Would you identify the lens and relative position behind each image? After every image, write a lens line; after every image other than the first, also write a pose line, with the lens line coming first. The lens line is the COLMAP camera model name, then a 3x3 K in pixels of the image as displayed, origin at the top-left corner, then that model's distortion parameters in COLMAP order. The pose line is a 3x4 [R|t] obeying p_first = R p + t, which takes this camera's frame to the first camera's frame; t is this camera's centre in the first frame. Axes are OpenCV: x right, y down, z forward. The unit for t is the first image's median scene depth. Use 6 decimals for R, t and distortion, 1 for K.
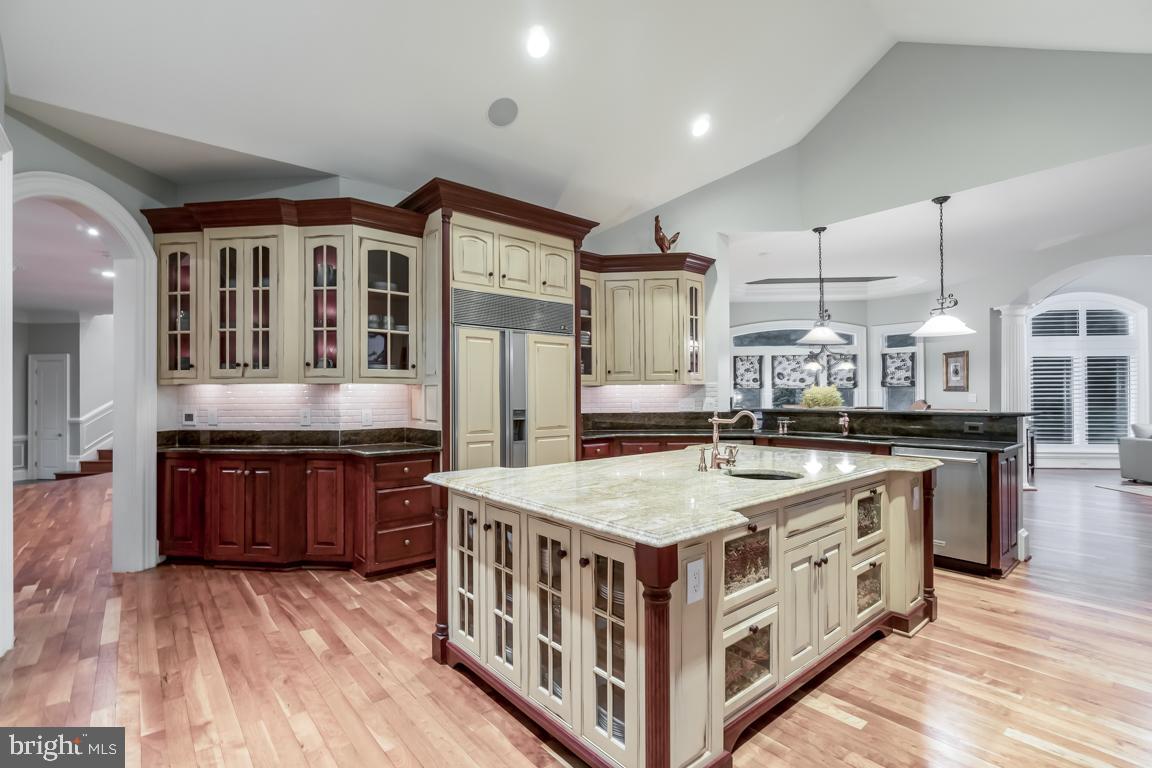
lens RADIAL K [[528.1, 0, 555.1], [0, 528.1, 391.4], [0, 0, 1]] dist [-0.020344, -0.001681]
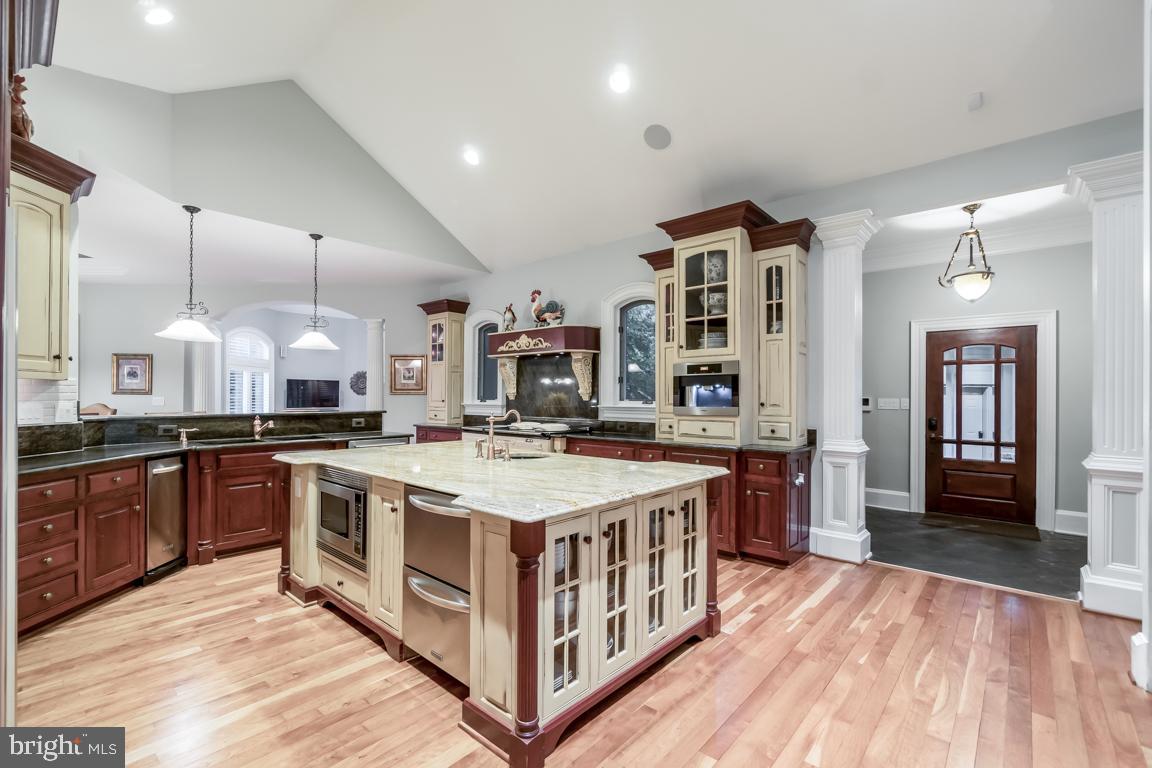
lens RADIAL K [[500.8, 0, 575.1], [0, 500.8, 397.2], [0, 0, 1]] dist [-0.003107, -0.000100]
pose [[-0.154144, 0.006207, 0.988029, -0.519370], [-0.009291, 0.999927, -0.007731, 0.008015], [-0.988005, -0.010371, -0.154075, 0.607662]]
